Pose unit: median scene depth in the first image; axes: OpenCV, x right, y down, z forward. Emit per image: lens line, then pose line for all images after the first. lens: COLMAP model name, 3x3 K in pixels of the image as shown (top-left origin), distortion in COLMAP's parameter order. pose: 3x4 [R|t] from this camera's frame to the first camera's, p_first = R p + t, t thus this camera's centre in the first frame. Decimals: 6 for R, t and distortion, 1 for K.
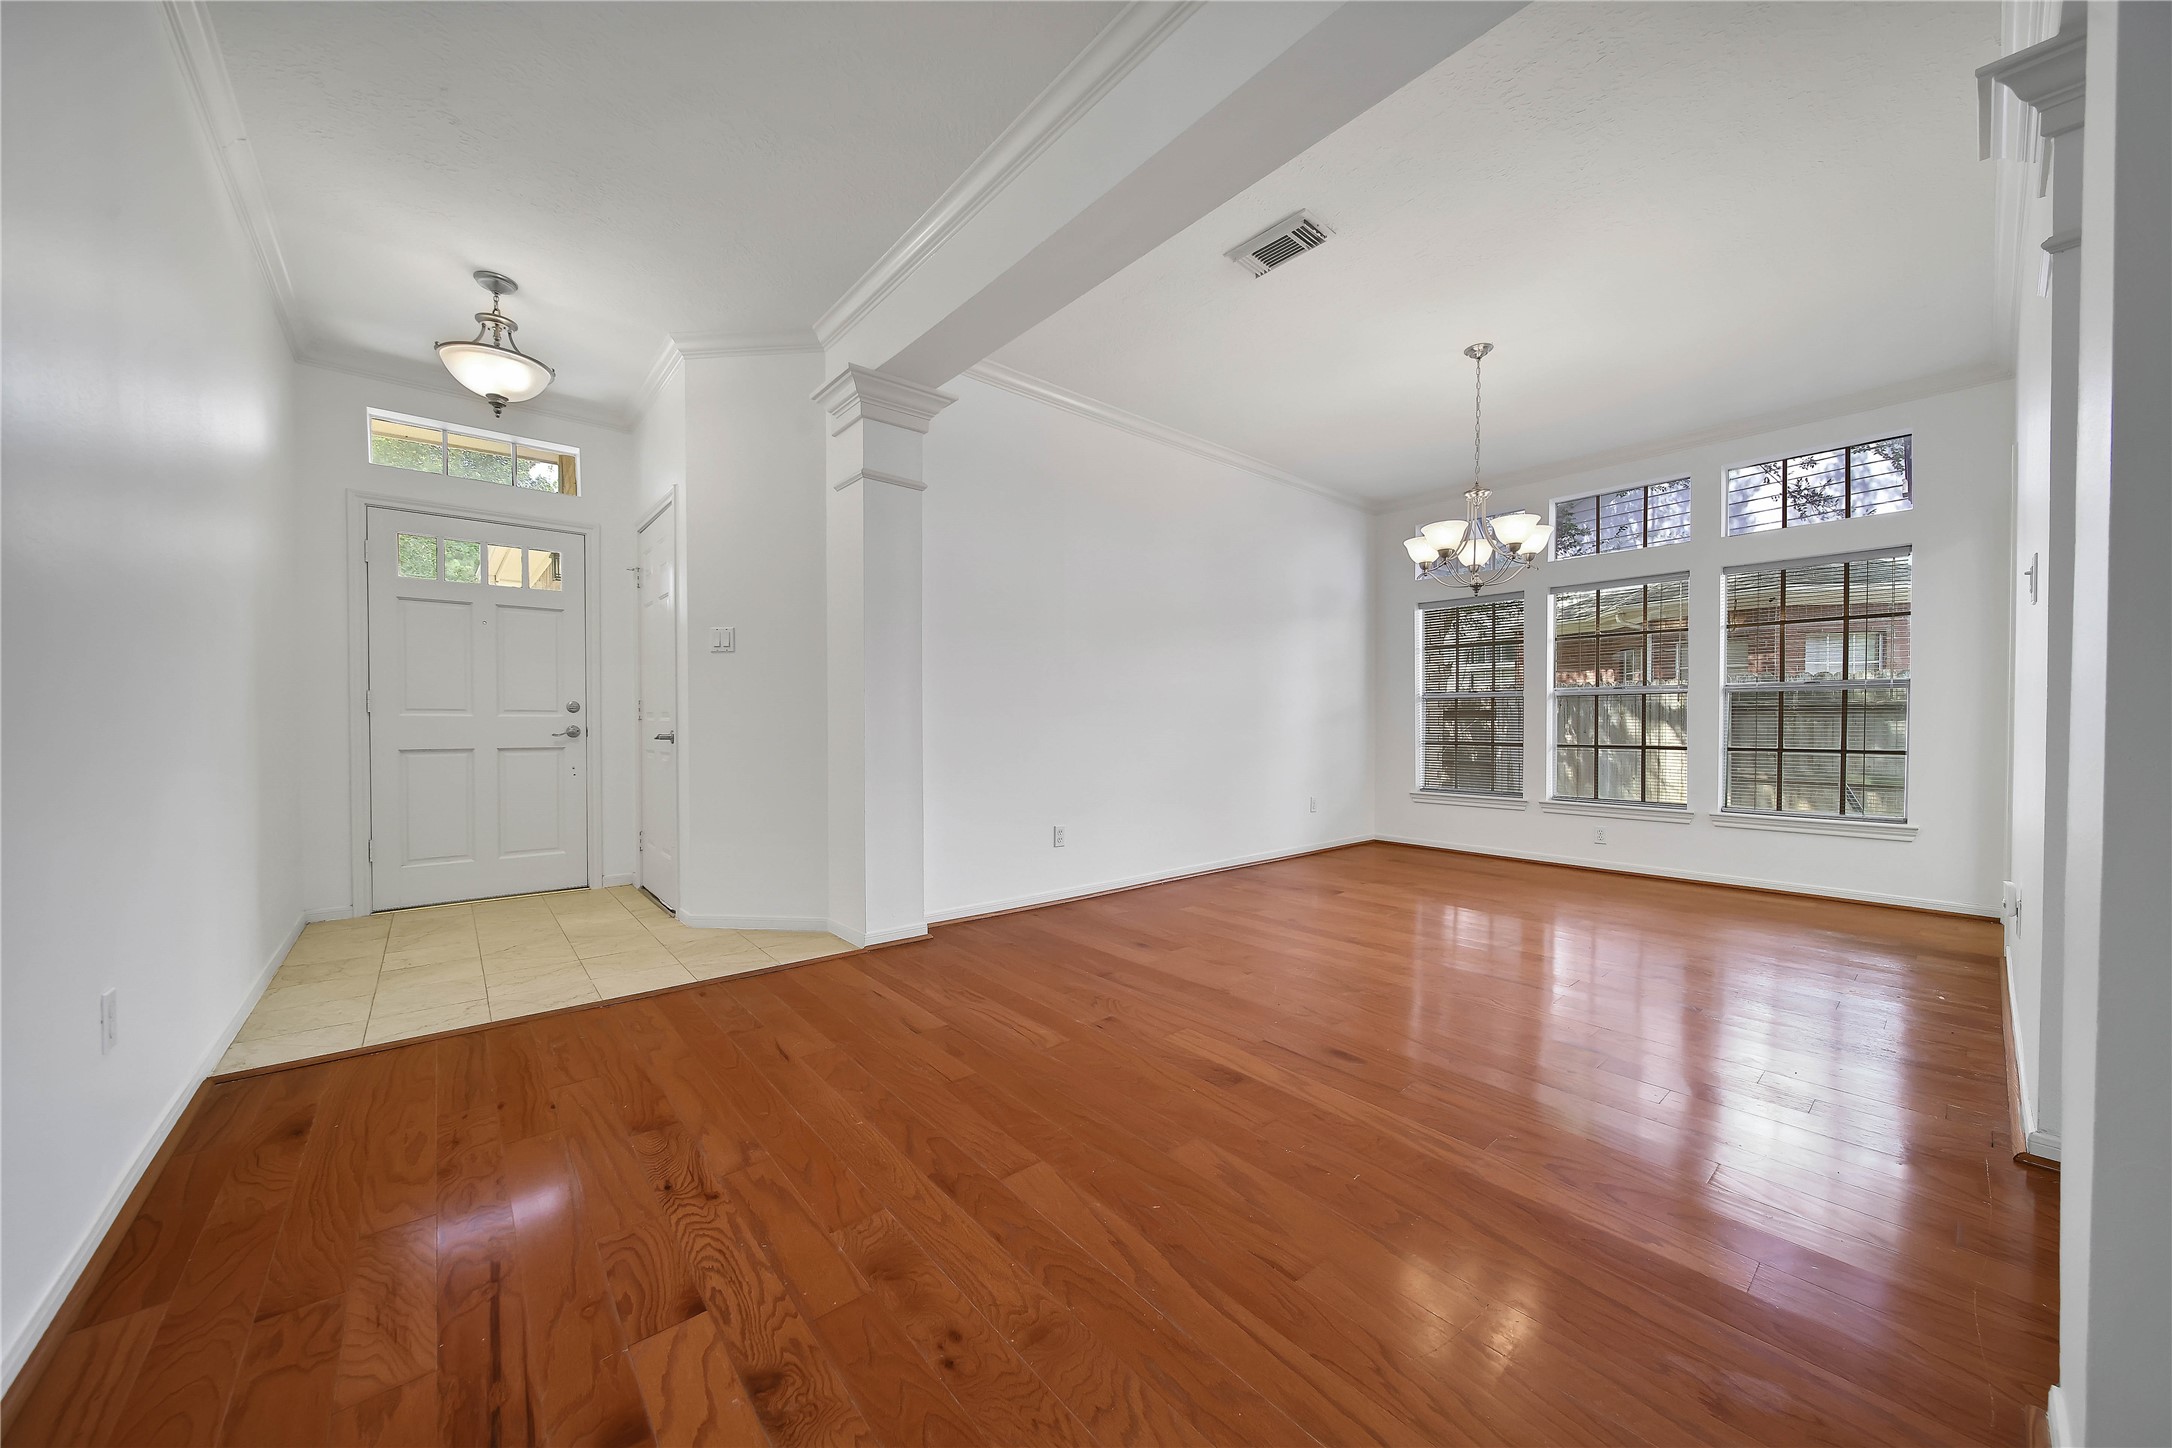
lens RADIAL K [[762.9, 0, 1081.5], [0, 762.9, 732.2], [0, 0, 1]] dist [-0.004593, 0.000044]
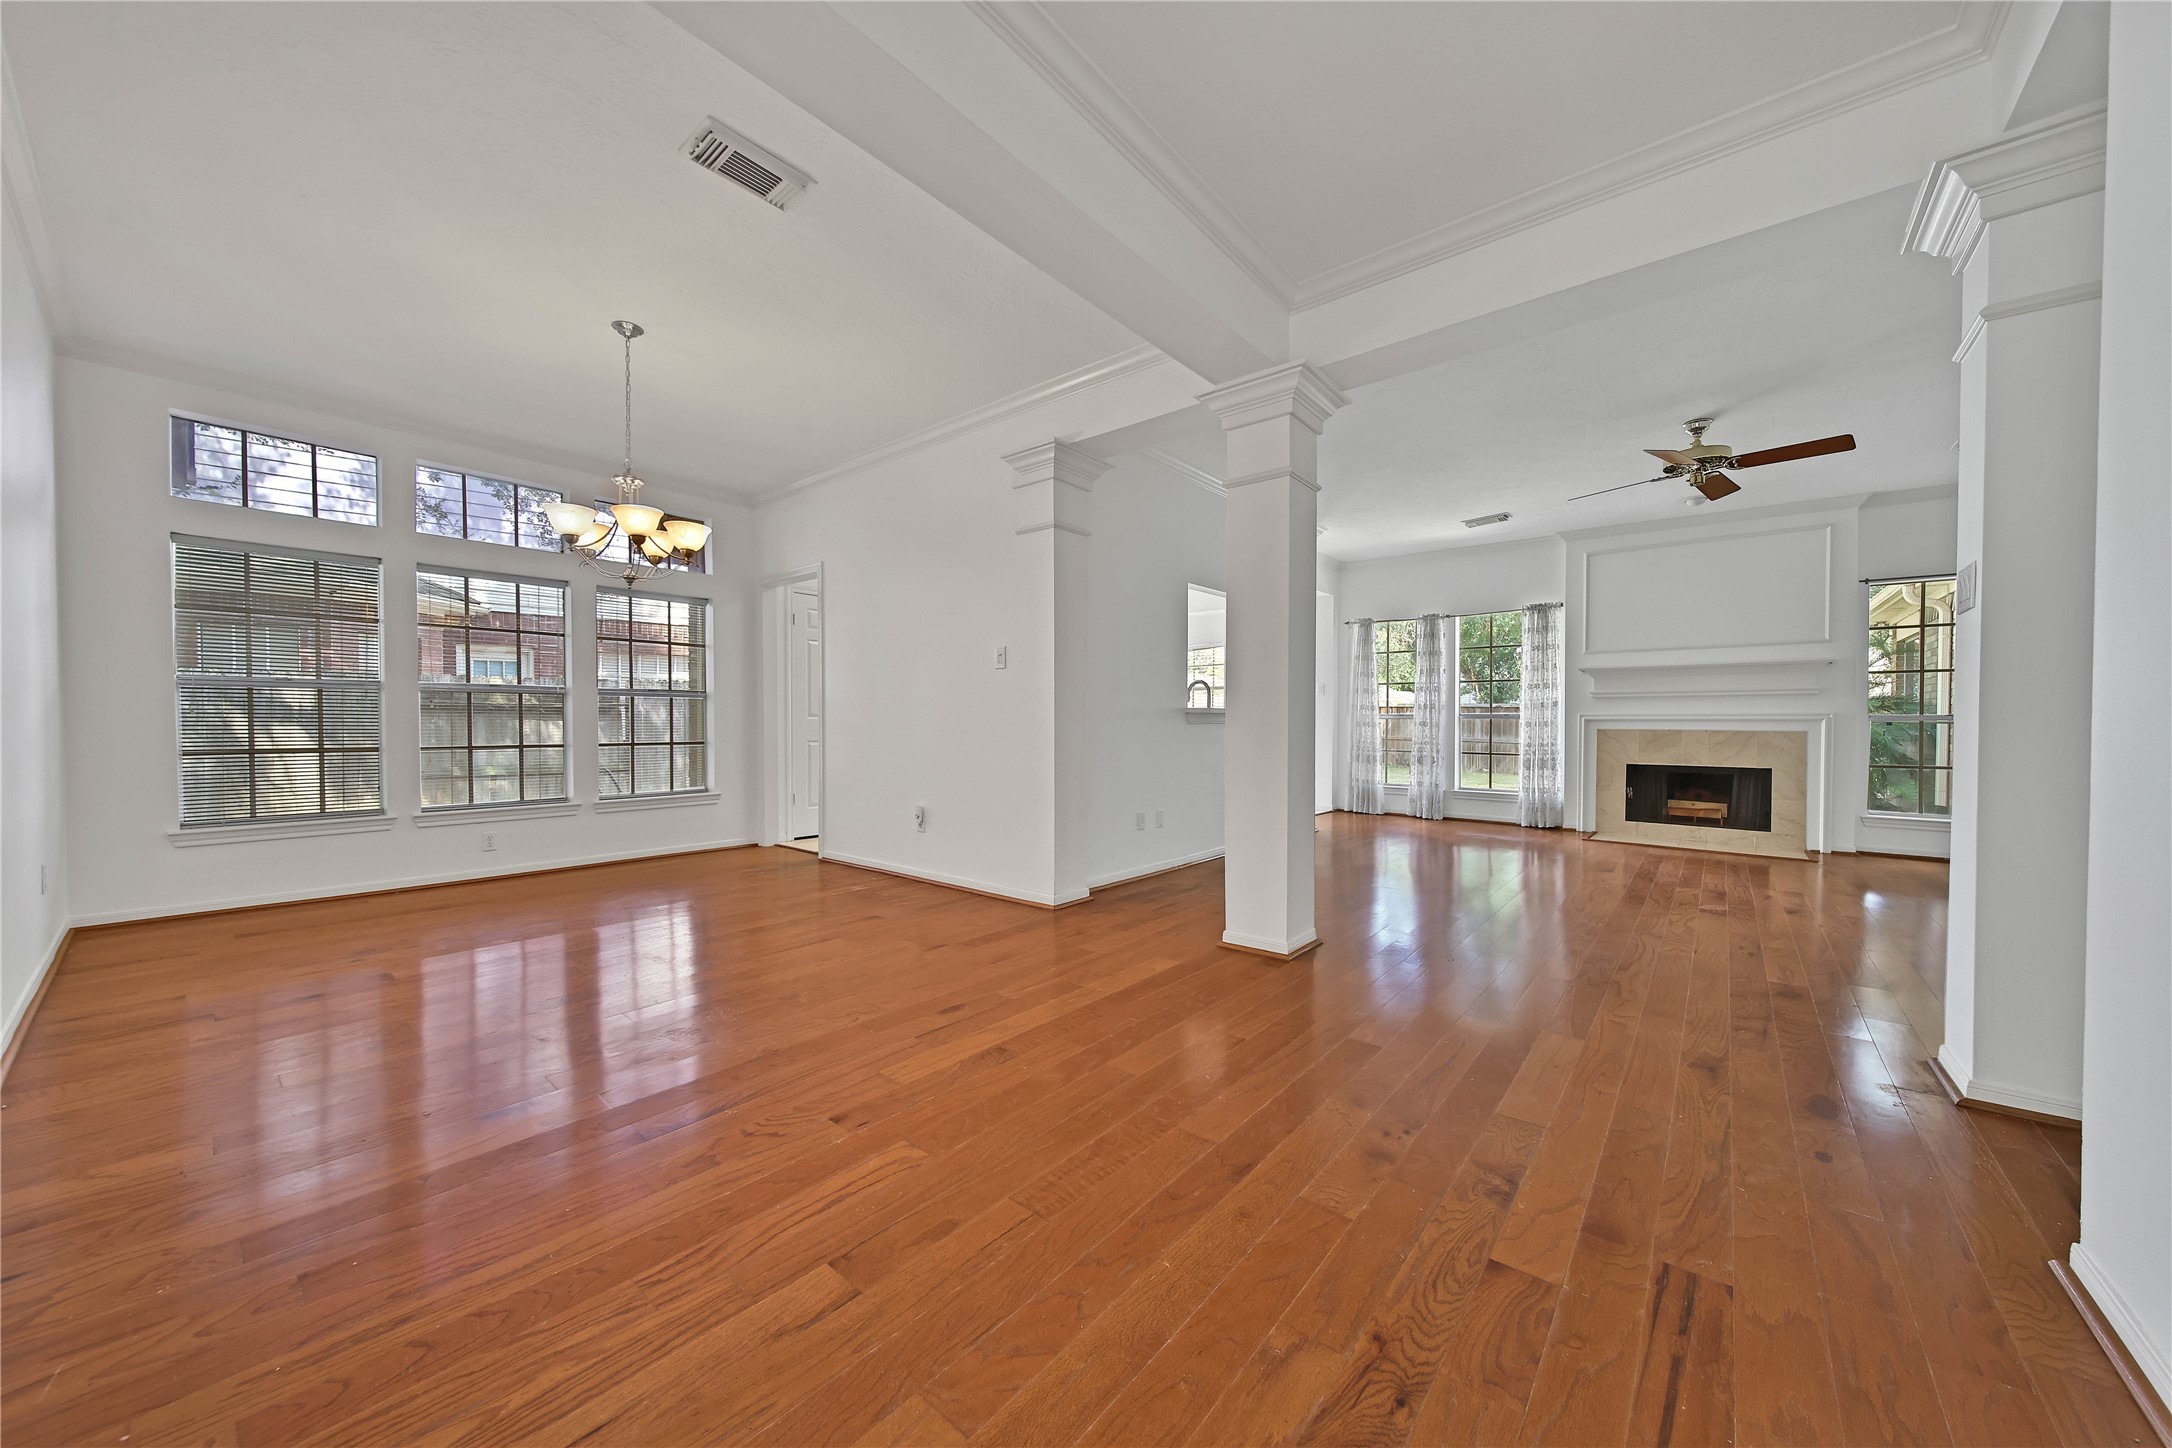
lens RADIAL K [[762.9, 0, 1081.5], [0, 762.9, 732.2], [0, 0, 1]] dist [-0.004593, 0.000044]
pose [[-0.168042, -0.015333, 0.985661, -0.752985], [0.011867, 0.999775, 0.017576, -0.016598], [-0.985708, 0.014651, -0.167823, 0.899369]]
